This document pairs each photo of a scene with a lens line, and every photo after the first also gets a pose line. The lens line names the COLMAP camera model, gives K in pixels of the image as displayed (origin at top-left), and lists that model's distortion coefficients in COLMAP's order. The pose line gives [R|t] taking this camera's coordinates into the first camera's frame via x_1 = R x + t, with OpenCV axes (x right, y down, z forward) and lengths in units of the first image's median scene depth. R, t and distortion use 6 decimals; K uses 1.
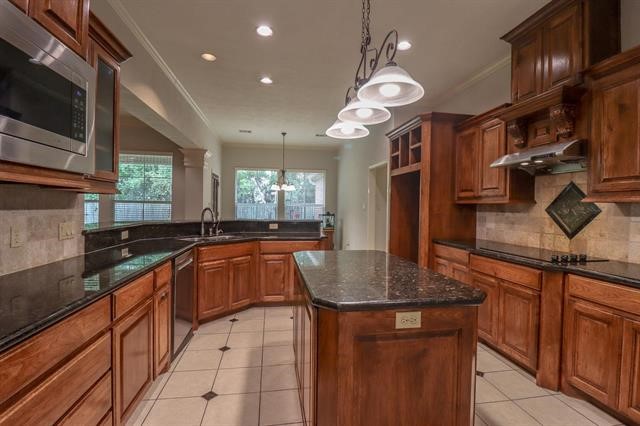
lens RADIAL K [[300.8, 0, 320.9], [0, 300.8, 209.2], [0, 0, 1]] dist [-0.000741, -0.014333]
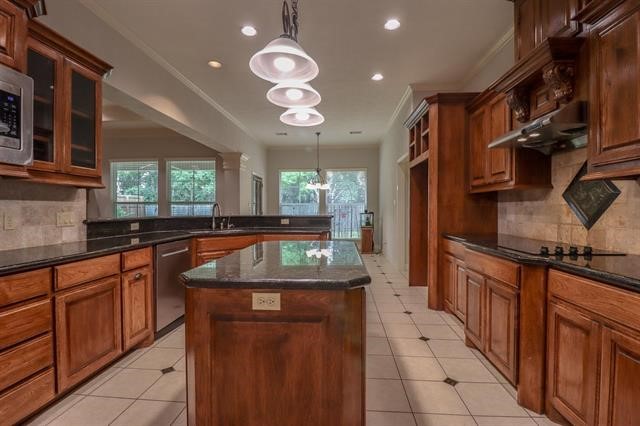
lens RADIAL K [[297.7, 0, 323.2], [0, 297.7, 210.6], [0, 0, 1]] dist [0.000919, -0.013505]
pose [[0.972916, -0.014751, -0.230688, 0.295273], [0.013716, 0.999887, -0.006090, 0.039840], [0.230752, 0.002761, 0.973009, 0.056684]]
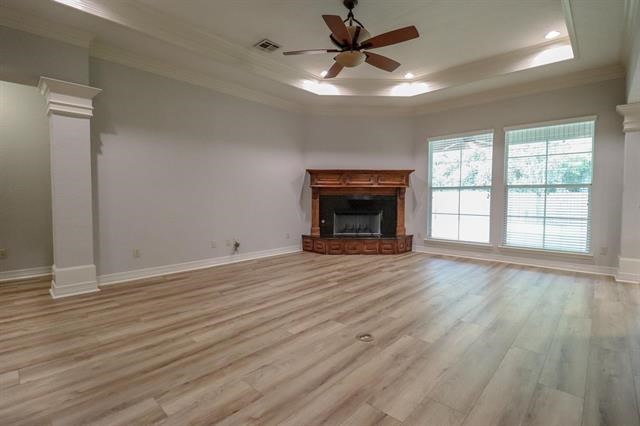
lens RADIAL K [[300.8, 0, 320.9], [0, 300.8, 209.2], [0, 0, 1]] dist [-0.000741, -0.014333]
pose [[0.610176, 0.016927, -0.792085, -0.682966], [0.000320, 0.999766, 0.021612, 0.041400], [0.792266, -0.013440, 0.610028, 0.089017]]
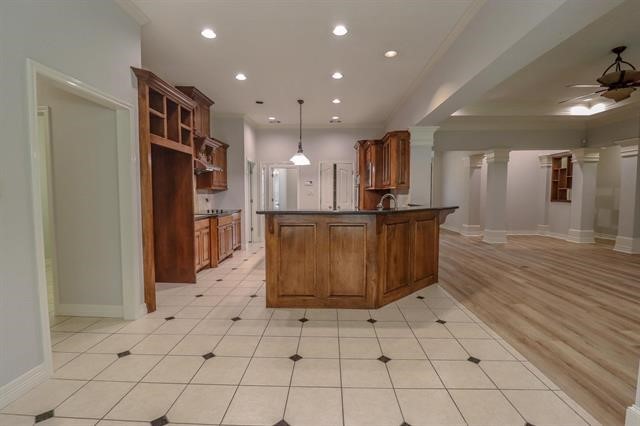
lens RADIAL K [[307.6, 0, 320.0], [0, 307.6, 213.0], [0, 0, 1]] dist [0.000081, -0.000129]
pose [[-0.979579, -0.028860, 0.198978, -0.452495], [-0.013782, 0.996955, 0.076746, -0.028230], [-0.200587, 0.072437, -0.976994, 2.655432]]
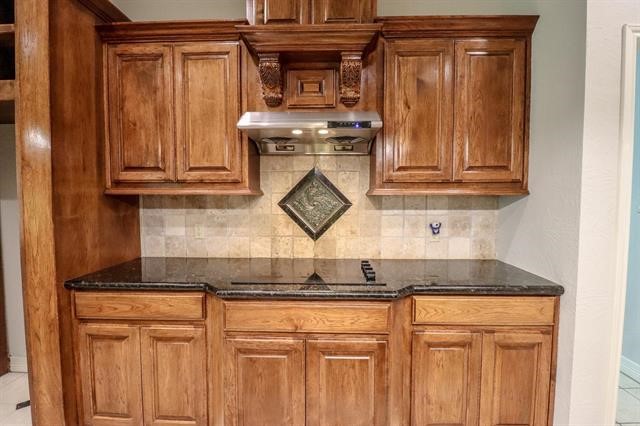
lens RADIAL K [[297.7, 0, 323.2], [0, 297.7, 210.6], [0, 0, 1]] dist [0.000919, -0.013505]
pose [[0.196353, -0.060891, 0.978641, 0.070733], [0.010010, 0.998142, 0.060096, -0.022990], [-0.980482, -0.002004, 0.196598, 0.745785]]
